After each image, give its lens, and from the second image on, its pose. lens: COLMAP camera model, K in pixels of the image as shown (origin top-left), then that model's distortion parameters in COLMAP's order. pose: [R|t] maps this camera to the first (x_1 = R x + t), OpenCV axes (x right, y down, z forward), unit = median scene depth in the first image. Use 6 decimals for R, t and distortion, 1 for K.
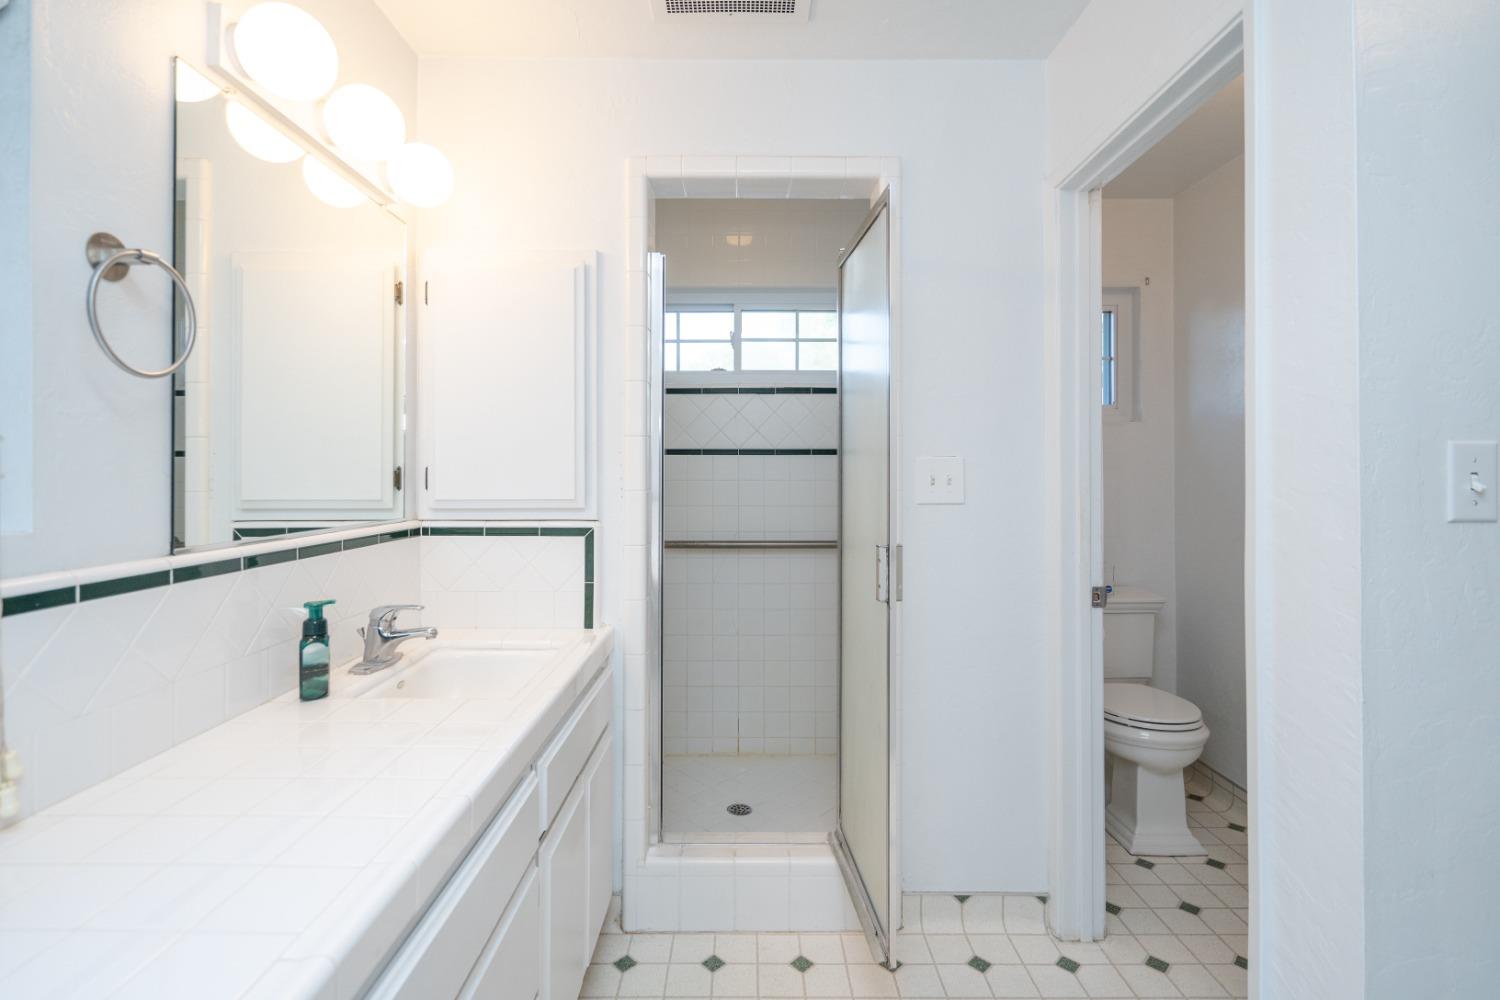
lens RADIAL K [[724.4, 0, 752.7], [0, 724.4, 467.7], [0, 0, 1]] dist [-0.002827, 0.000395]
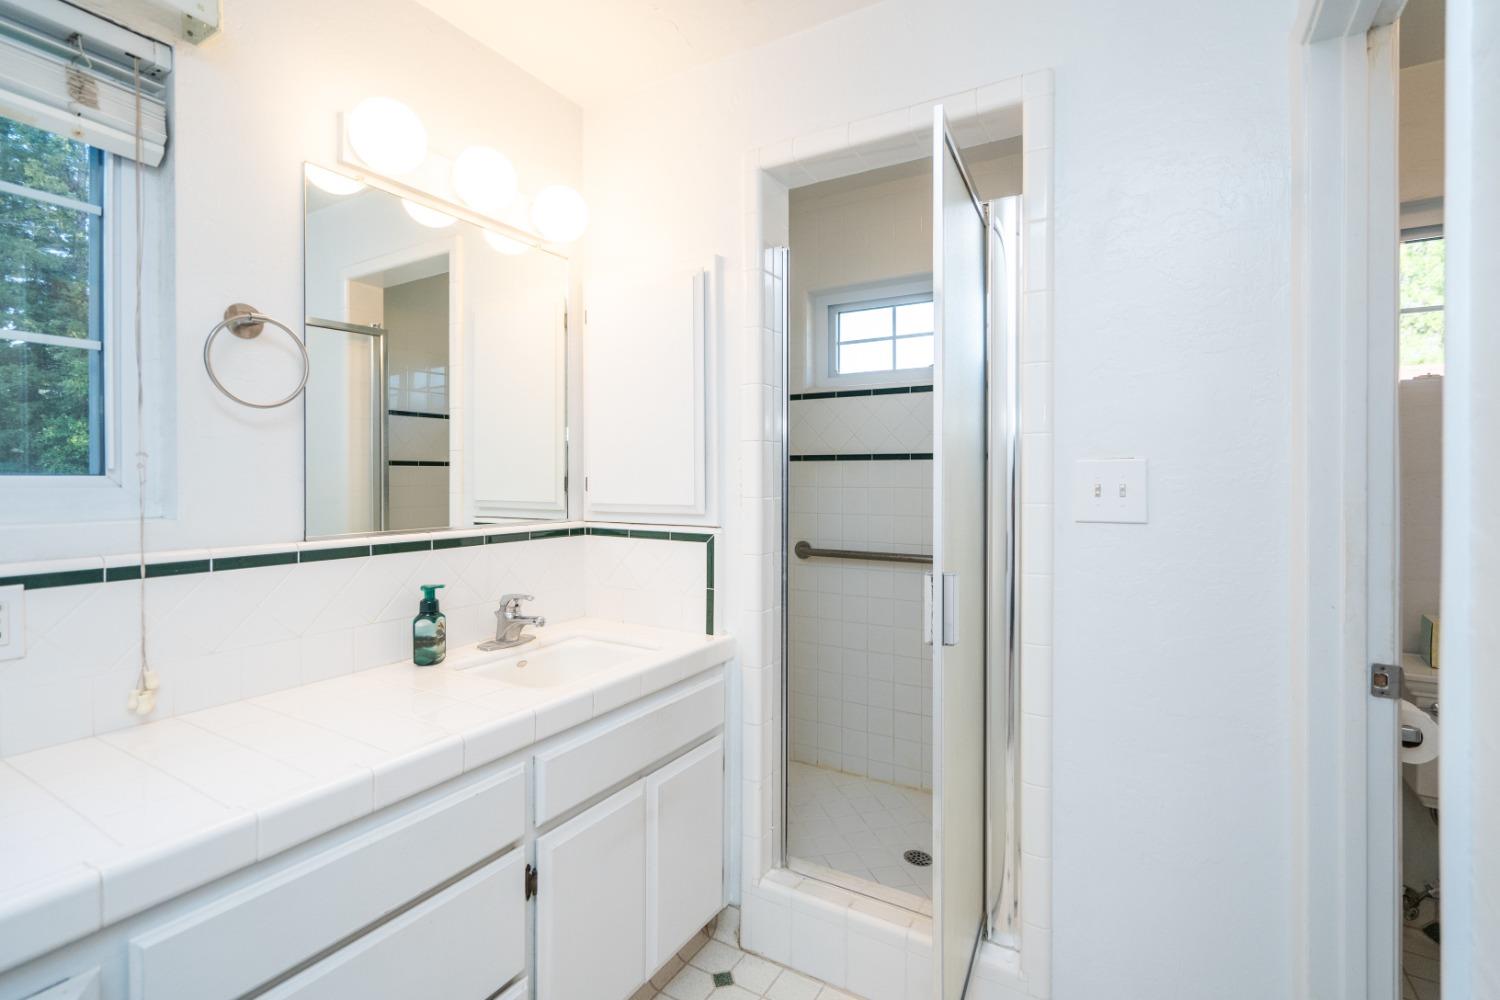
lens RADIAL K [[716.4, 0, 748.0], [0, 716.4, 481.9], [0, 0, 1]] dist [0.001493, -0.000128]
pose [[0.847989, 0.005367, -0.529987, 0.347266], [0.001024, 0.999930, 0.011765, -0.001450], [0.530013, -0.010519, 0.847924, 0.189960]]
